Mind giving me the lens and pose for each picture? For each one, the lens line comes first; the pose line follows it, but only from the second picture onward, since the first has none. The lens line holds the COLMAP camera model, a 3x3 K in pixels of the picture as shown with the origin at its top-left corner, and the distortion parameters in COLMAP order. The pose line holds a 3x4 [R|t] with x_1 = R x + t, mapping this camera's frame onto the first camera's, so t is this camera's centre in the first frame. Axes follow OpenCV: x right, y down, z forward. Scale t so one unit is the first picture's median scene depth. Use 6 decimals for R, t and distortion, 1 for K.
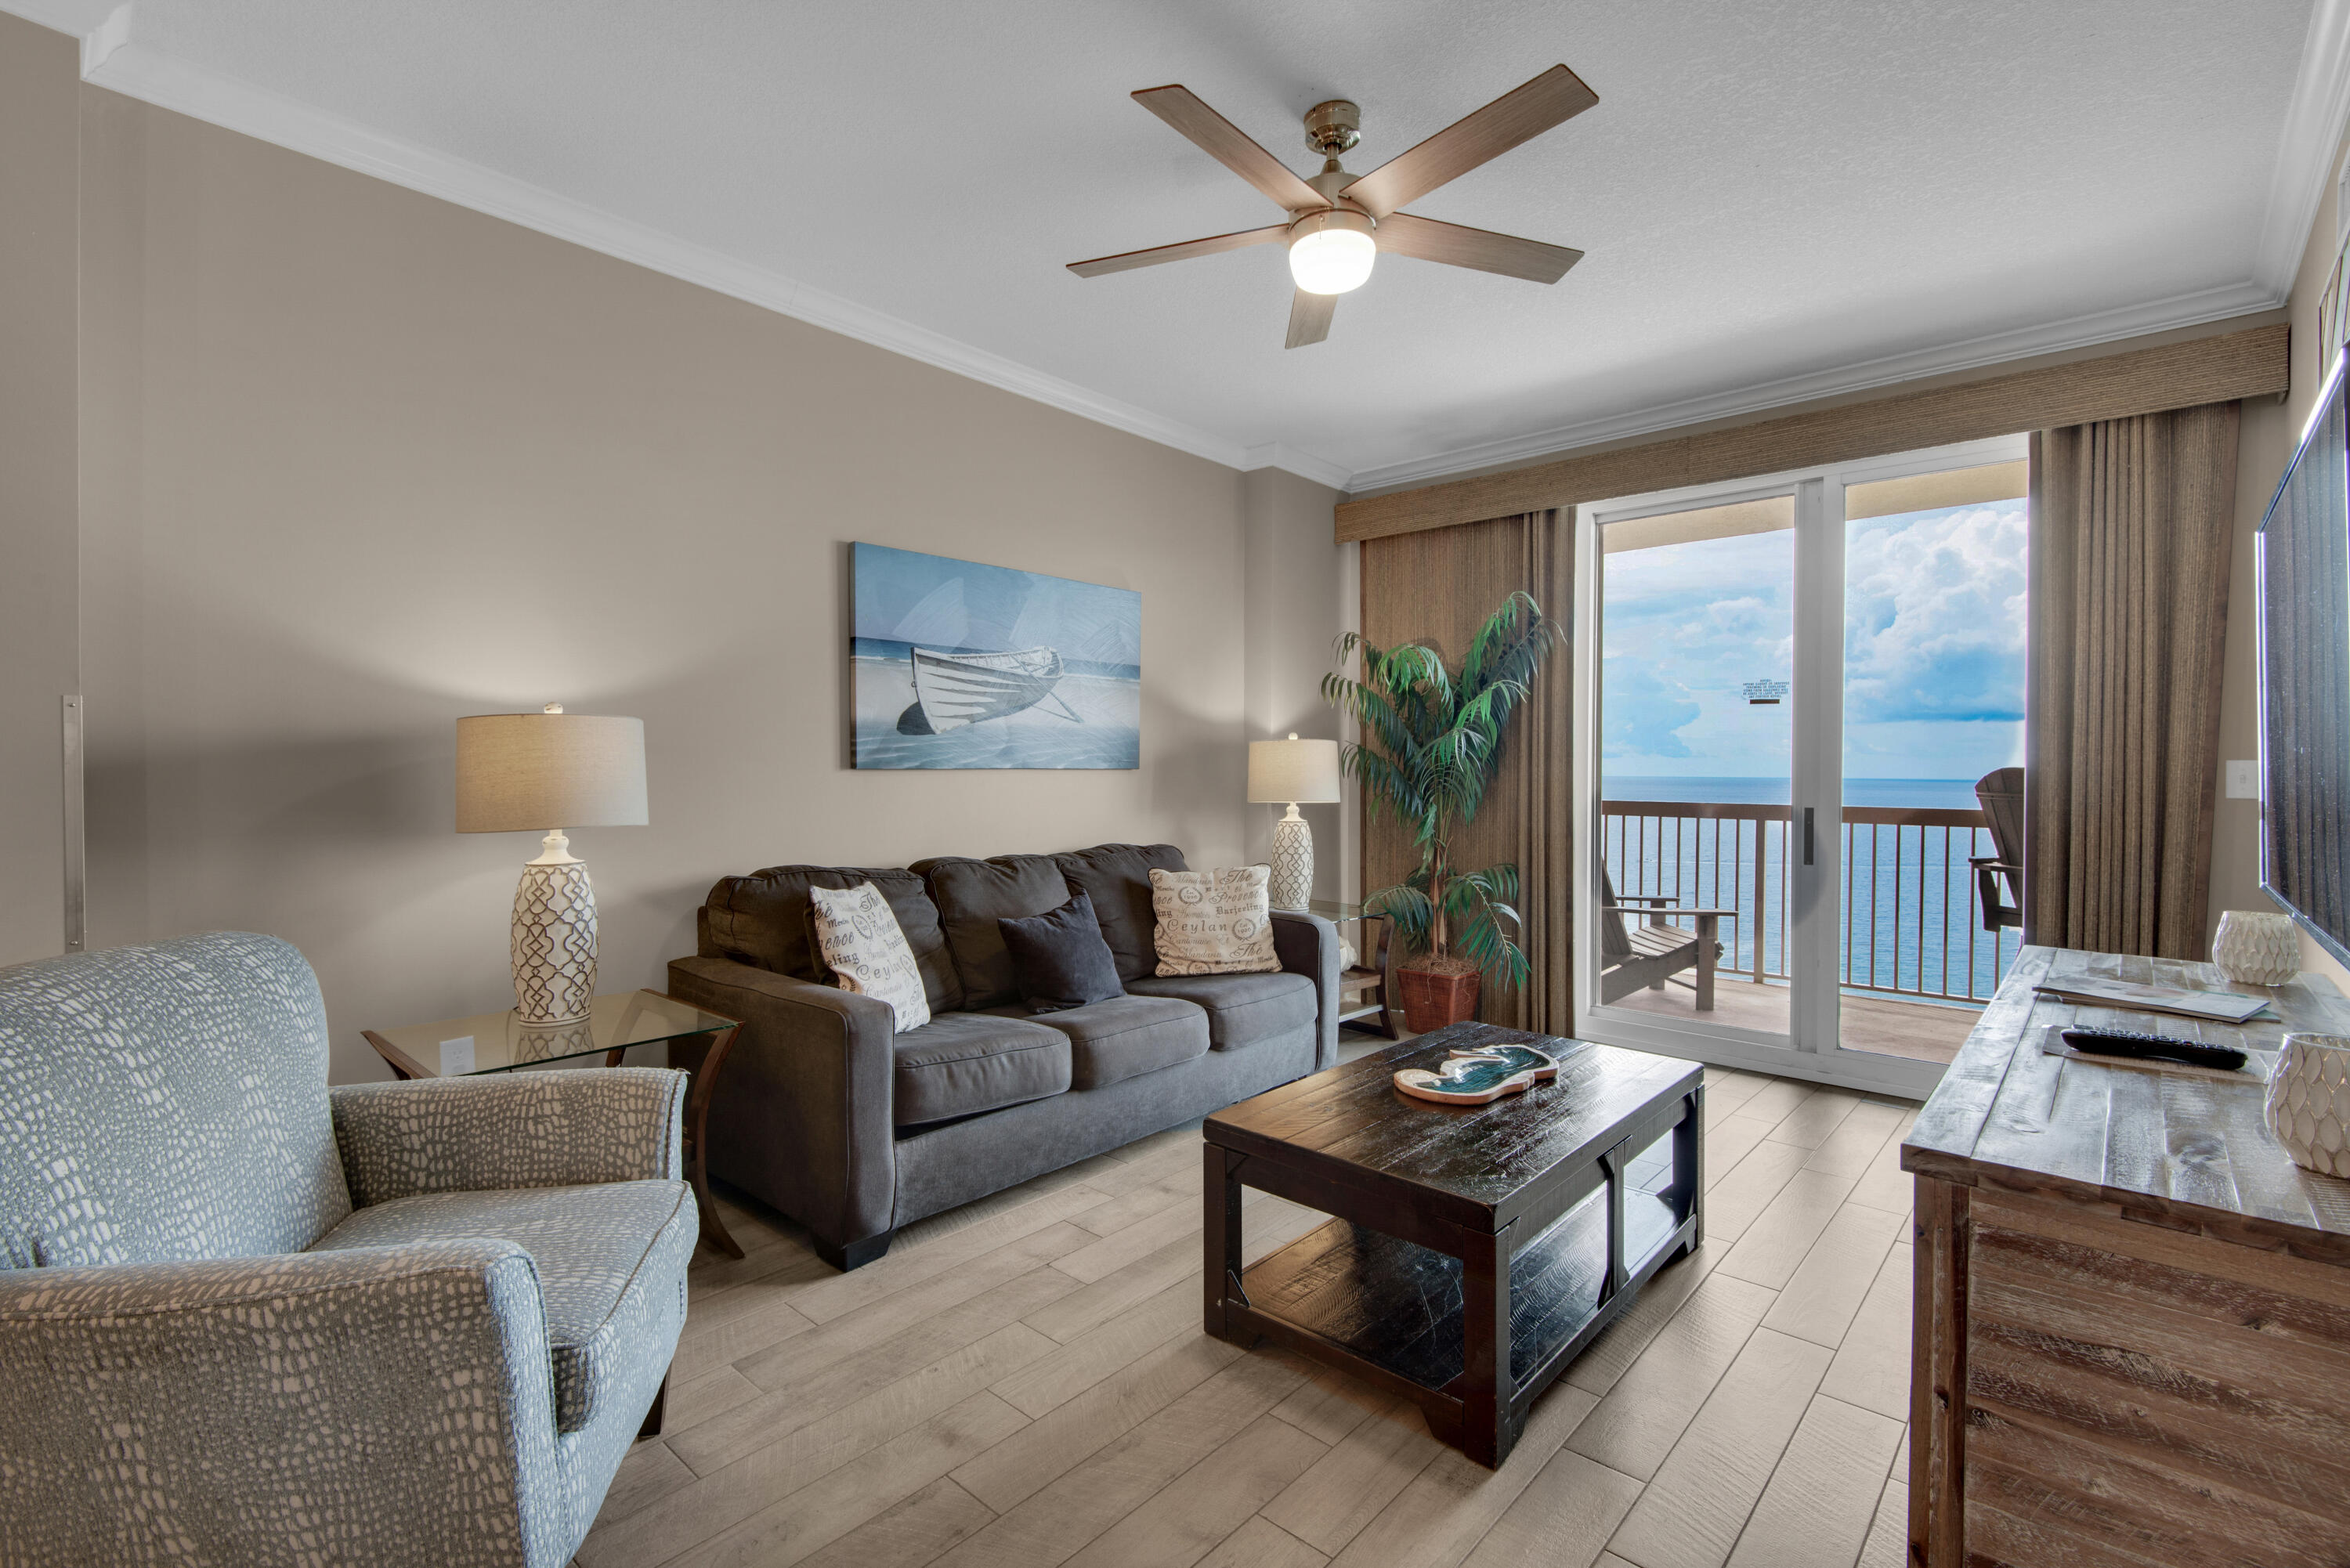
lens RADIAL K [[1062.6, 0, 1176.5], [0, 1062.6, 772.0], [0, 0, 1]] dist [0.024876, -0.013288]
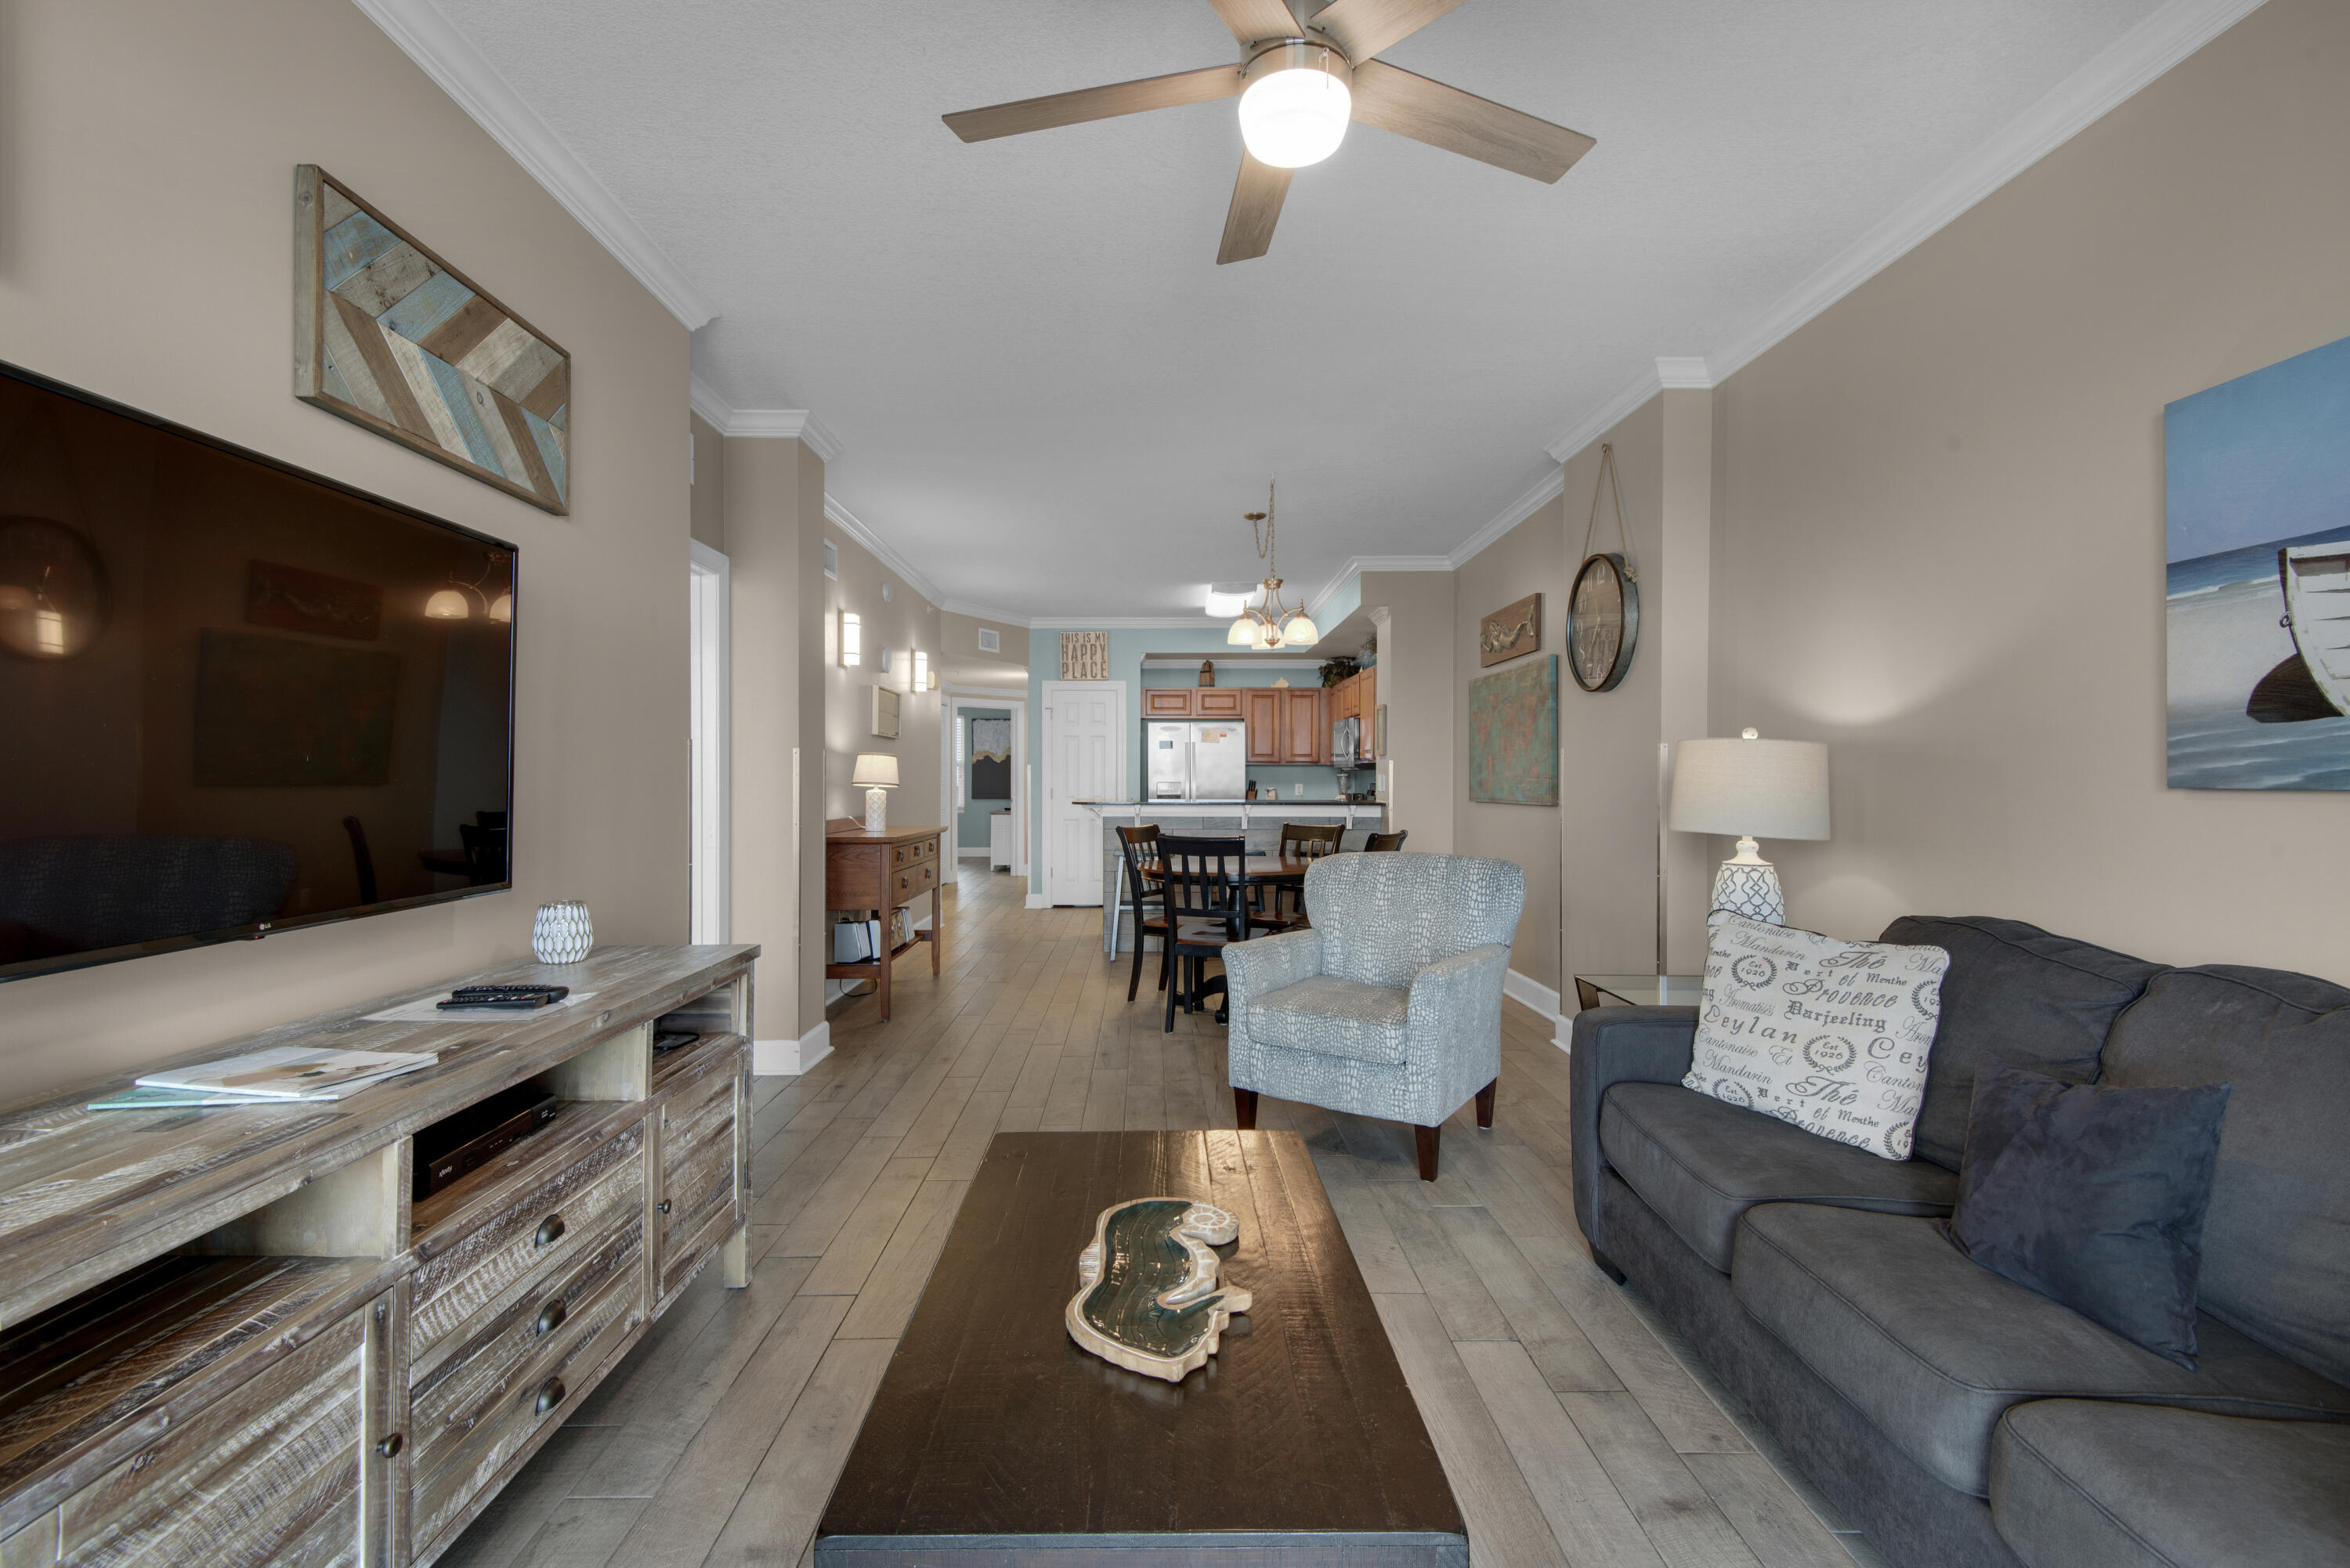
lens RADIAL K [[1062.6, 0, 1152.1], [0, 1062.6, 780.7], [0, 0, 1]] dist [0.024876, -0.013288]
pose [[-0.742616, -0.002945, -0.669711, 0.436789], [-0.007633, 0.999963, 0.004066, -0.003990], [0.669674, 0.008131, -0.742611, 0.901096]]
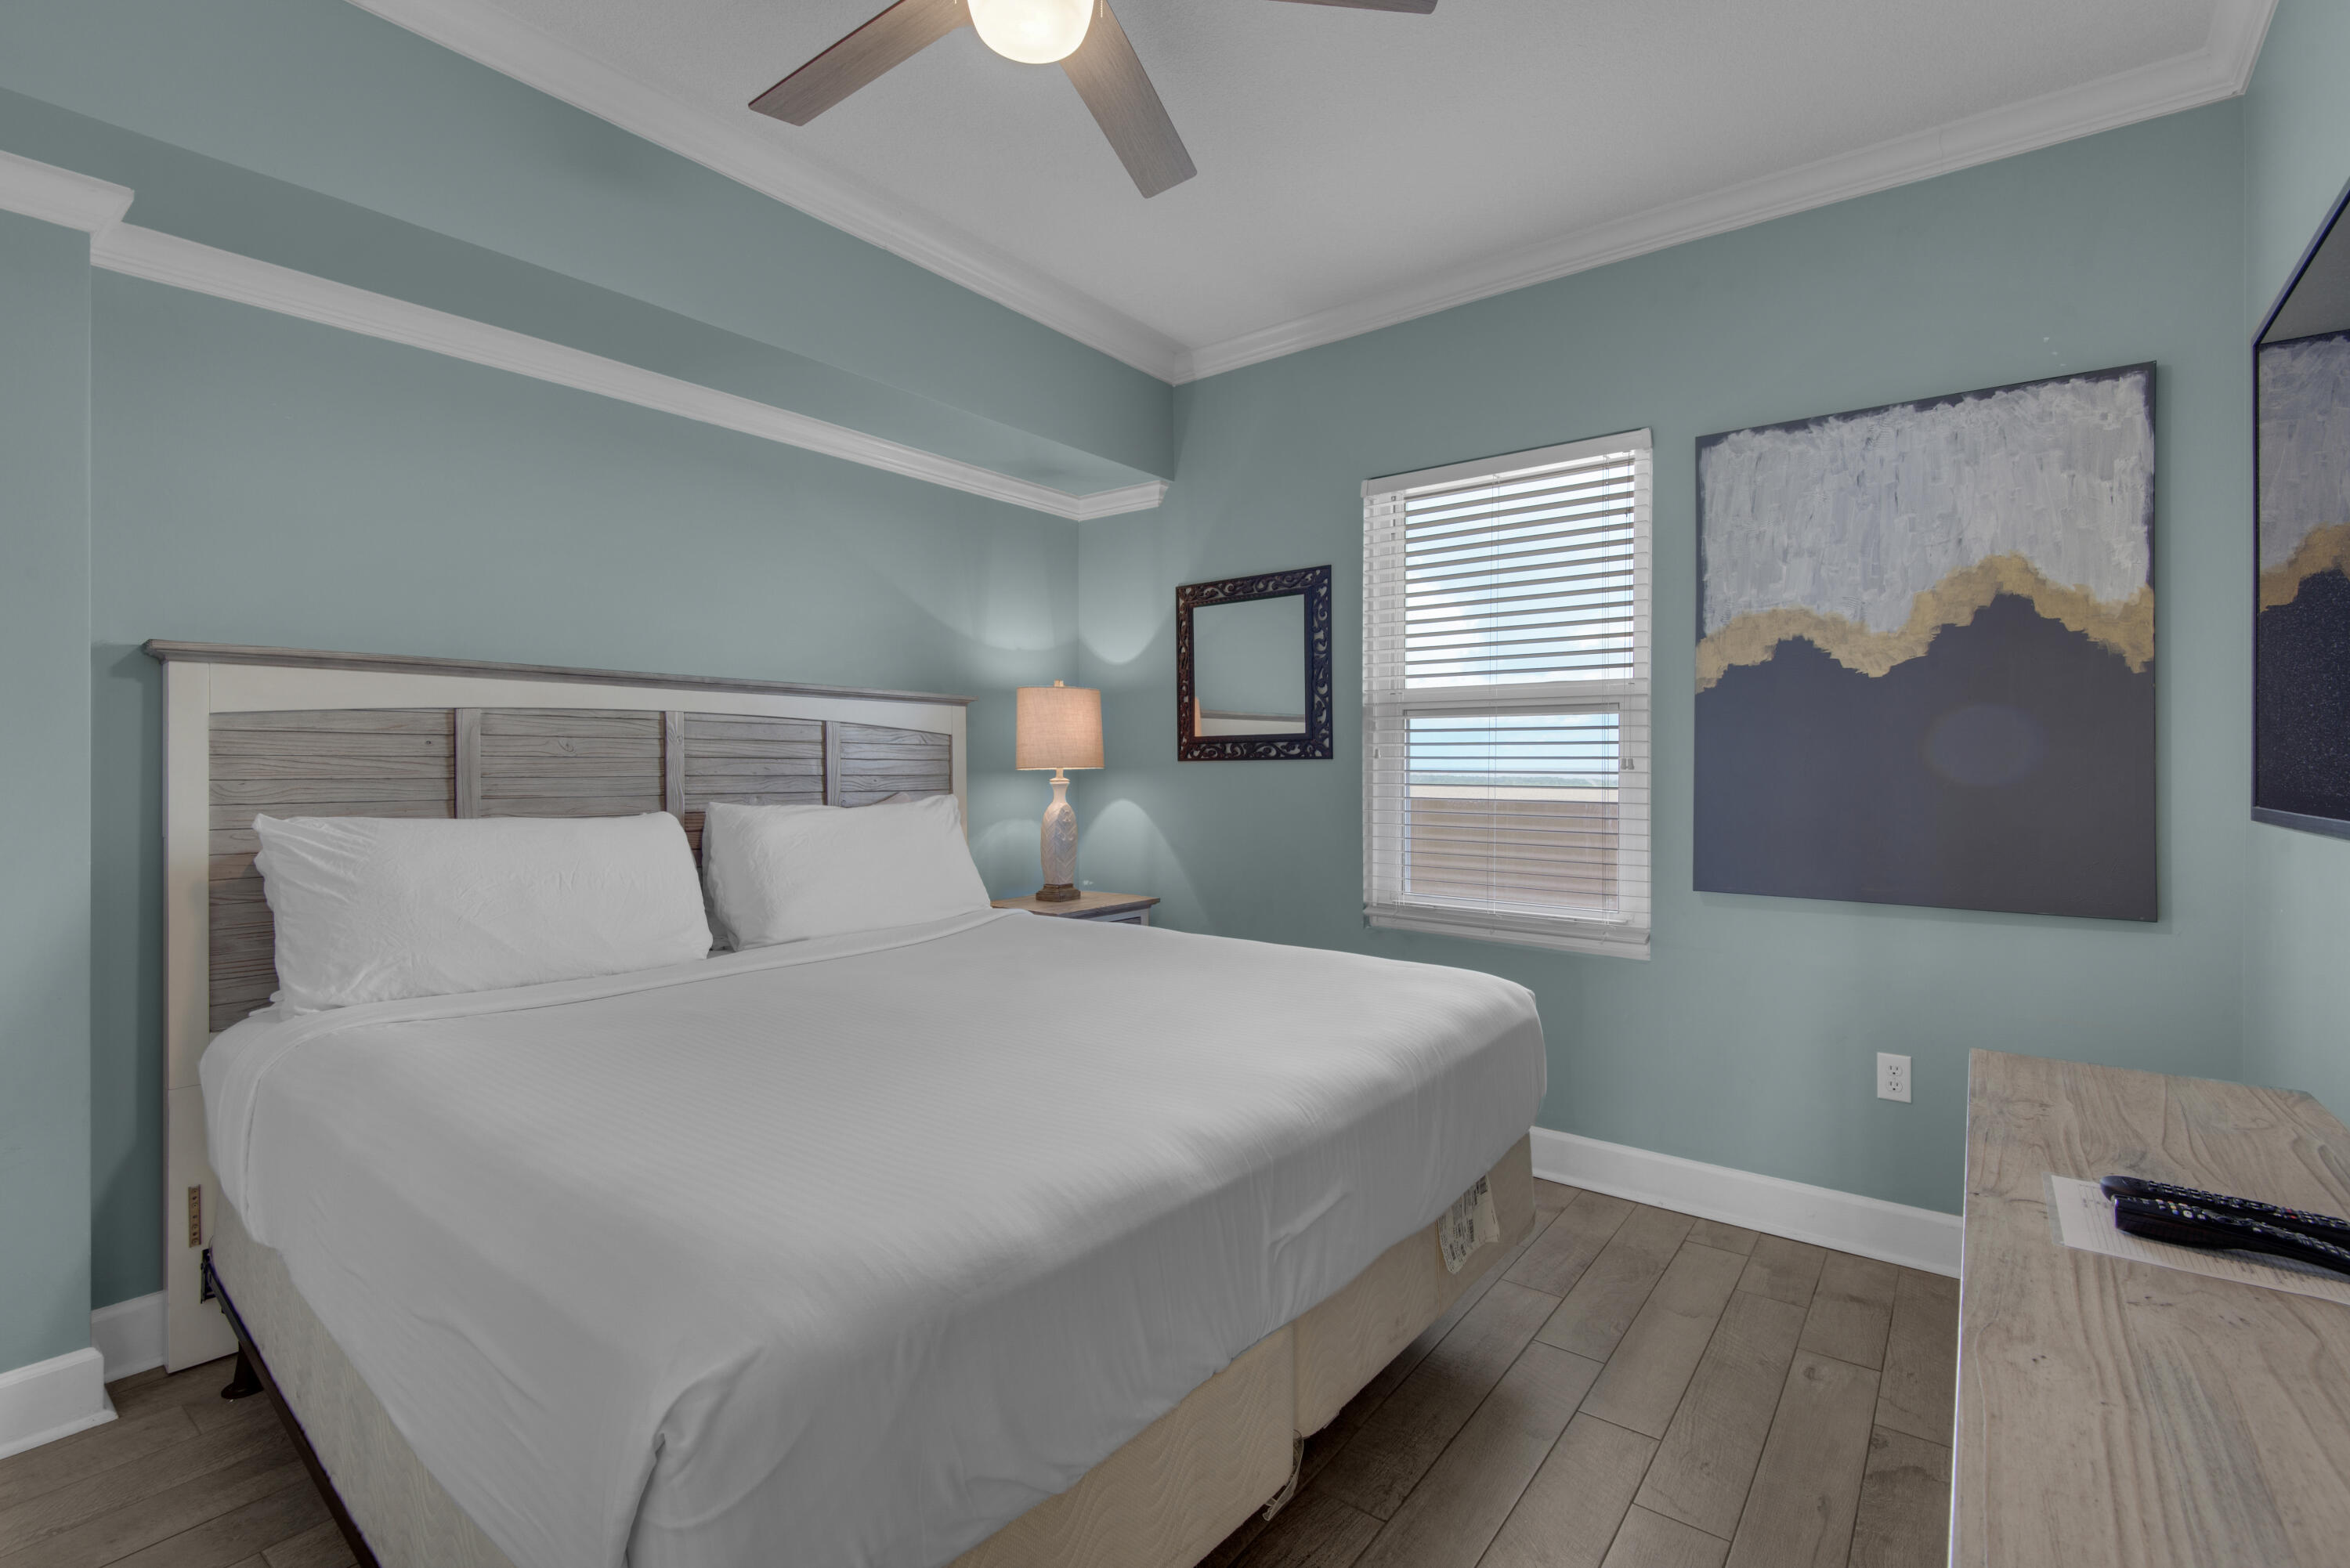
lens RADIAL K [[1012.4, 0, 1160.5], [0, 1012.4, 774.9], [0, 0, 1]] dist [-0.018696, -0.001818]
pose [[-0.999080, -0.007364, -0.042250, -1.298427], [-0.007928, 0.999882, 0.013186, 0.004433], [0.042148, 0.013509, -0.999020, -1.780233]]
